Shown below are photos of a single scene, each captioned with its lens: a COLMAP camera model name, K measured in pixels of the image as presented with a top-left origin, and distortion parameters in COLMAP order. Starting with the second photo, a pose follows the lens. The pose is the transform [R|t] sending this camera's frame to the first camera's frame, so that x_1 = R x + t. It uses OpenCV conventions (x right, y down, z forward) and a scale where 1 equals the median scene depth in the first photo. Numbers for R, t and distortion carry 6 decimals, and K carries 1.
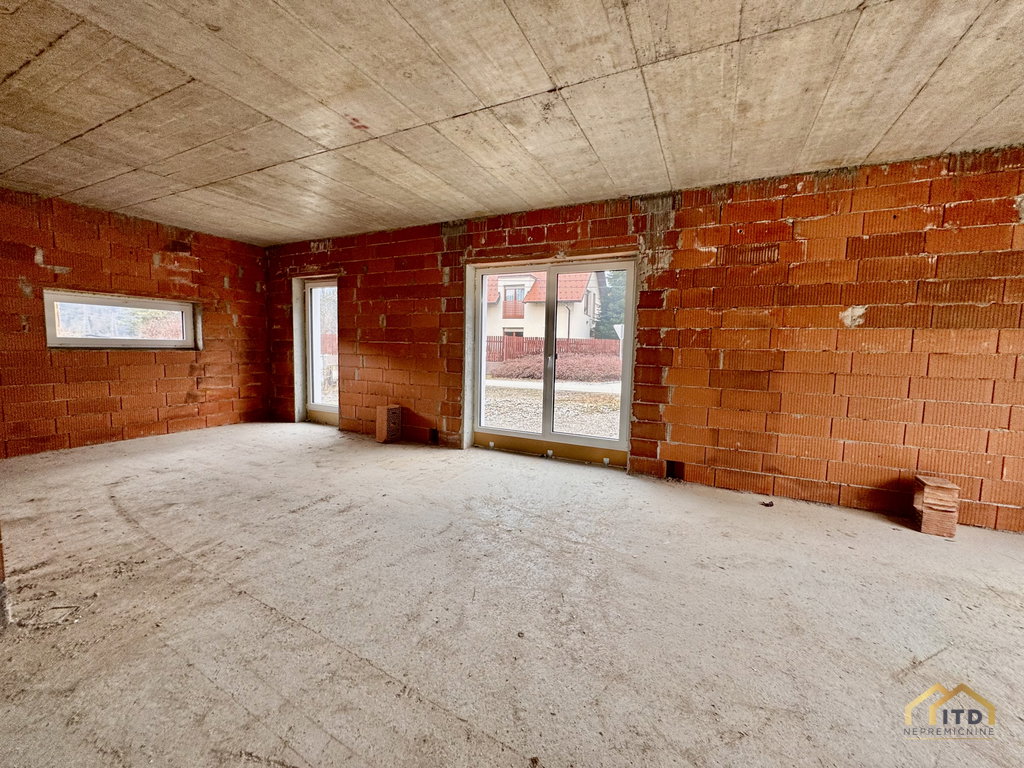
lens RADIAL K [[406.2, 0, 512.0], [0, 406.2, 384.0], [0, 0, 1]] dist [-0.003100, 0.000120]
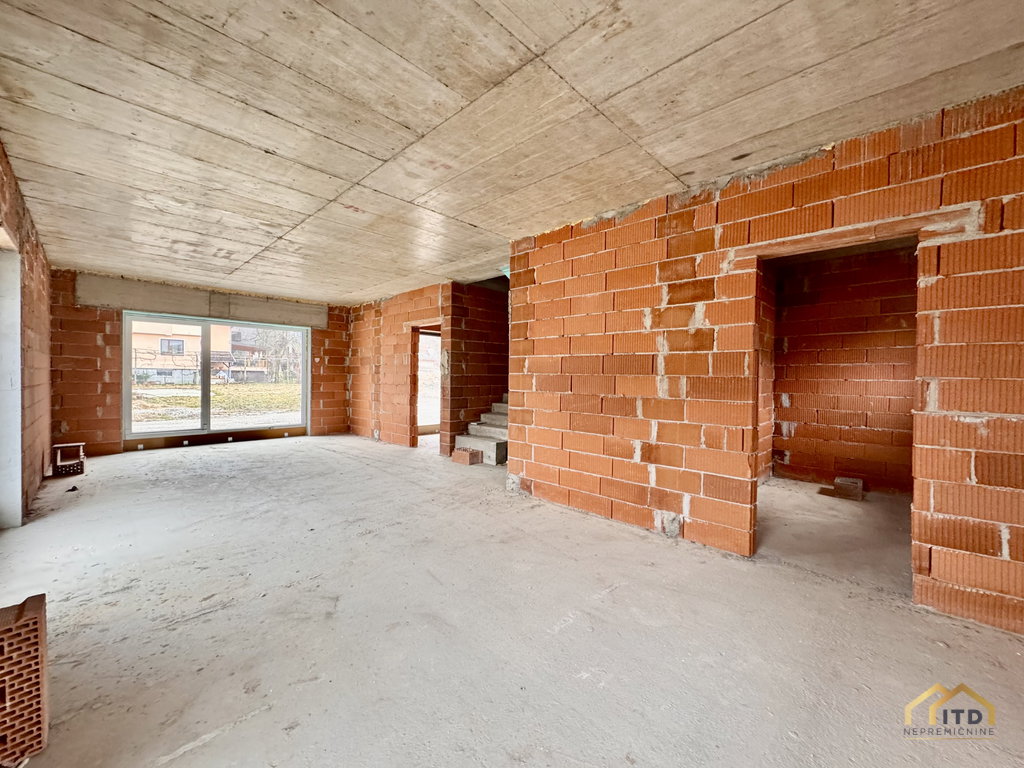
lens RADIAL K [[406.2, 0, 512.0], [0, 406.2, 384.0], [0, 0, 1]] dist [-0.003100, 0.000120]
pose [[-0.950583, -0.041631, 0.307666, -1.247003], [-0.008815, 0.994189, 0.107291, -0.214403], [-0.310345, 0.099277, -0.945426, 2.054117]]
